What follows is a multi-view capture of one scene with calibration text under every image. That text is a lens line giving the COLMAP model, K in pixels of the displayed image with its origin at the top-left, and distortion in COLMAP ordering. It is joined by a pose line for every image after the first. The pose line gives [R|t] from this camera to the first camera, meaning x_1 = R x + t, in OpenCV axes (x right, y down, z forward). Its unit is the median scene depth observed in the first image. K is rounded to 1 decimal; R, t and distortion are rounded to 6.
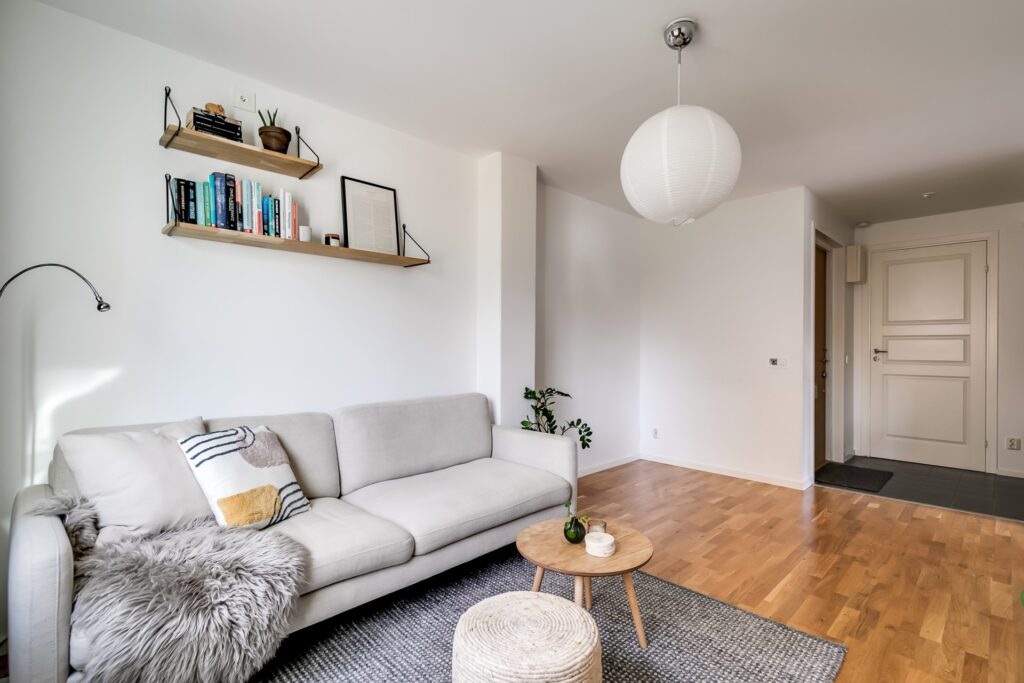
lens RADIAL K [[469.3, 0, 516.0], [0, 469.3, 356.1], [0, 0, 1]] dist [0.000013, -0.000171]
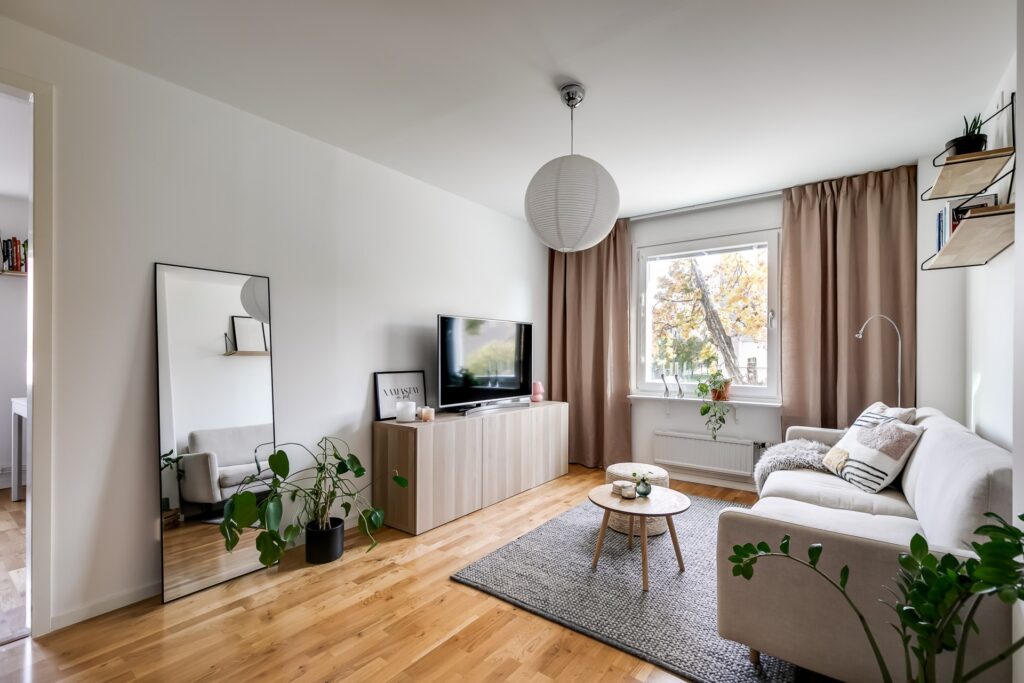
lens RADIAL K [[469.3, 0, 516.0], [0, 469.3, 356.1], [0, 0, 1]] dist [0.000013, -0.000171]
pose [[-0.987502, -0.008295, -0.157386, 0.324985], [-0.012884, 0.999520, 0.028159, -0.021778], [0.157077, 0.029835, -0.987136, 1.032405]]
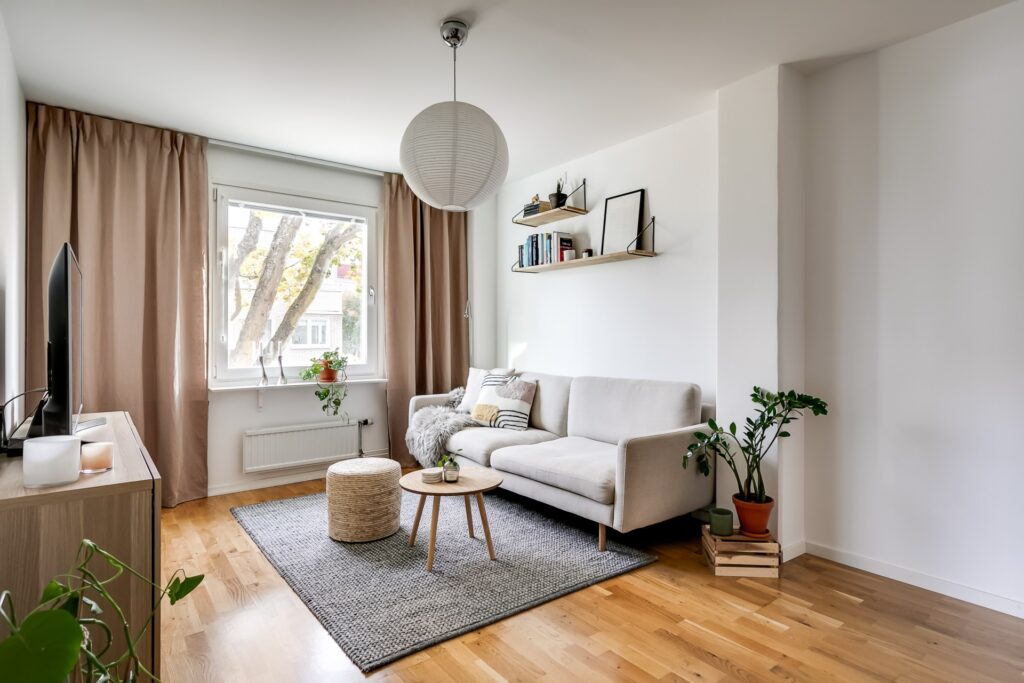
lens RADIAL K [[551.3, 0, 532.1], [0, 551.3, 337.4], [0, 0, 1]] dist [0.005072, -0.009240]
pose [[-0.091668, 0.000390, -0.995790, 0.750201], [-0.022659, 0.999740, 0.002477, -0.002320], [0.995532, 0.022790, -0.091635, 0.612540]]
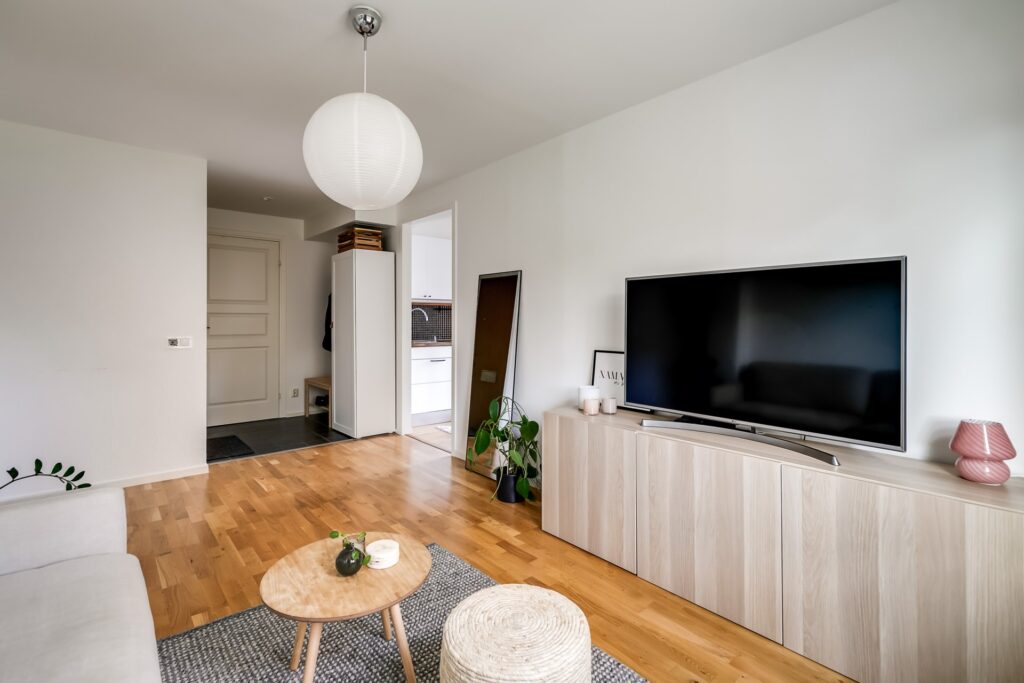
lens RADIAL K [[480.2, 0, 495.7], [0, 480.2, 322.8], [0, 0, 1]] dist [0.001114, 0.000057]
pose [[0.086439, -0.011262, 0.996194, -0.312765], [0.020853, 0.999737, 0.009492, -0.020780], [-0.996039, 0.019953, 0.086651, 0.300917]]
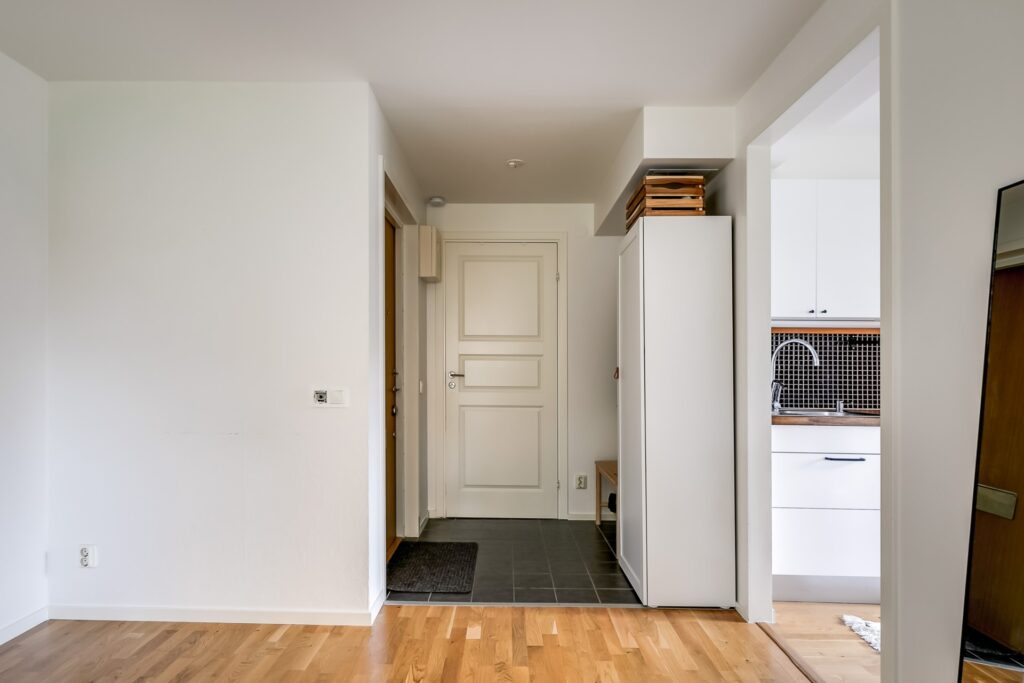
lens RADIAL K [[563.3, 0, 501.0], [0, 563.3, 359.9], [0, 0, 1]] dist [-0.000914, -0.000647]
pose [[0.702265, 0.012434, 0.711807, 0.231619], [0.012582, 0.999475, -0.029872, -0.007964], [-0.711804, 0.029934, 0.701740, 0.394881]]
